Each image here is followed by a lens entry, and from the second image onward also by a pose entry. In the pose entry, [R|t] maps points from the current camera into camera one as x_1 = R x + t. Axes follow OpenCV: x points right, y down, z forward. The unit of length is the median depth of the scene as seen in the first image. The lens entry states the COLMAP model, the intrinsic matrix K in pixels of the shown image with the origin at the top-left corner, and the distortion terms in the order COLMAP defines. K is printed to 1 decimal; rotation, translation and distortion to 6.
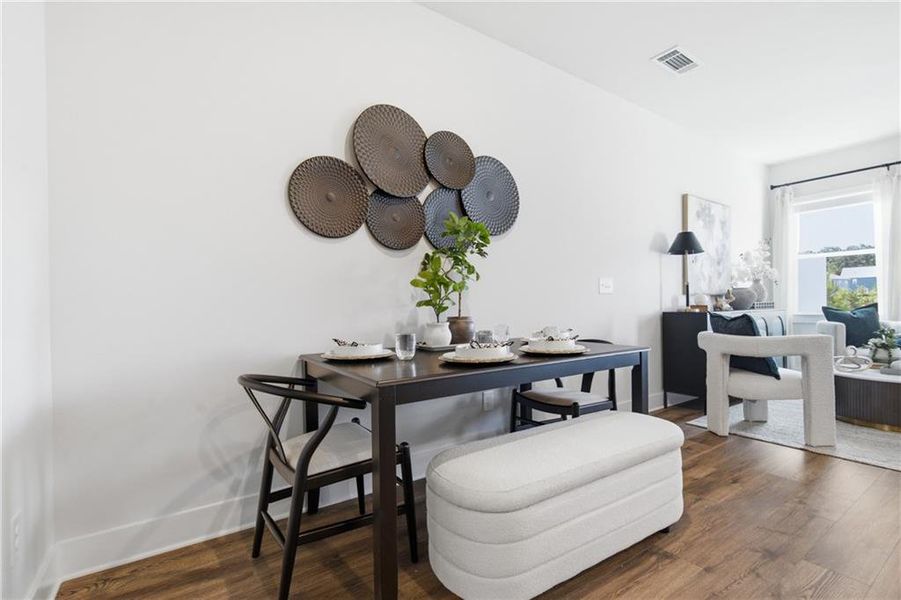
lens RADIAL K [[412.4, 0, 452.6], [0, 412.4, 307.1], [0, 0, 1]] dist [-0.001357, -0.000333]
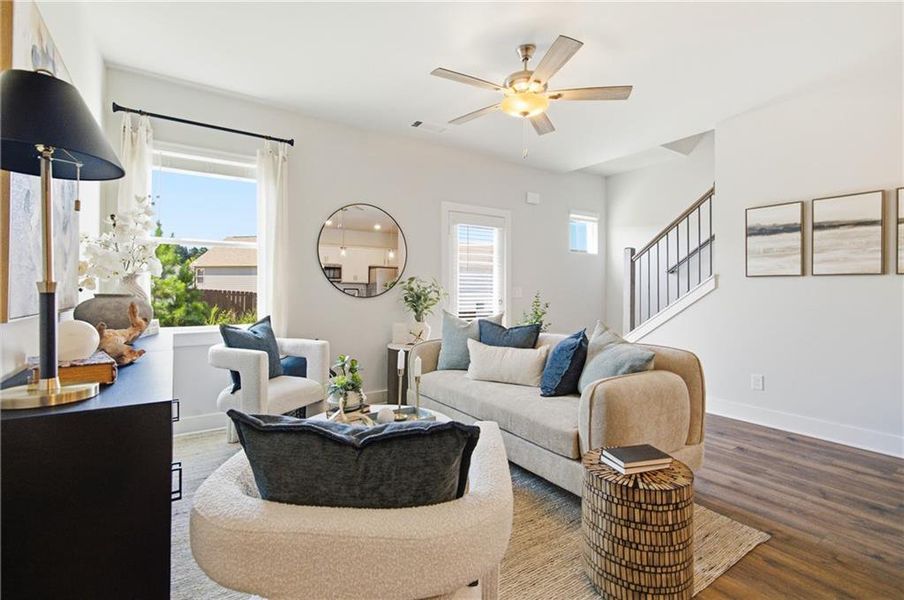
lens RADIAL K [[415.1, 0, 453.1], [0, 415.1, 293.9], [0, 0, 1]] dist [0.001798, 0.000487]
pose [[0.021021, 0.003941, 0.999771, 0.411680], [0.000507, 0.999992, -0.003953, -0.069201], [-0.999779, 0.000590, 0.021019, 0.960610]]
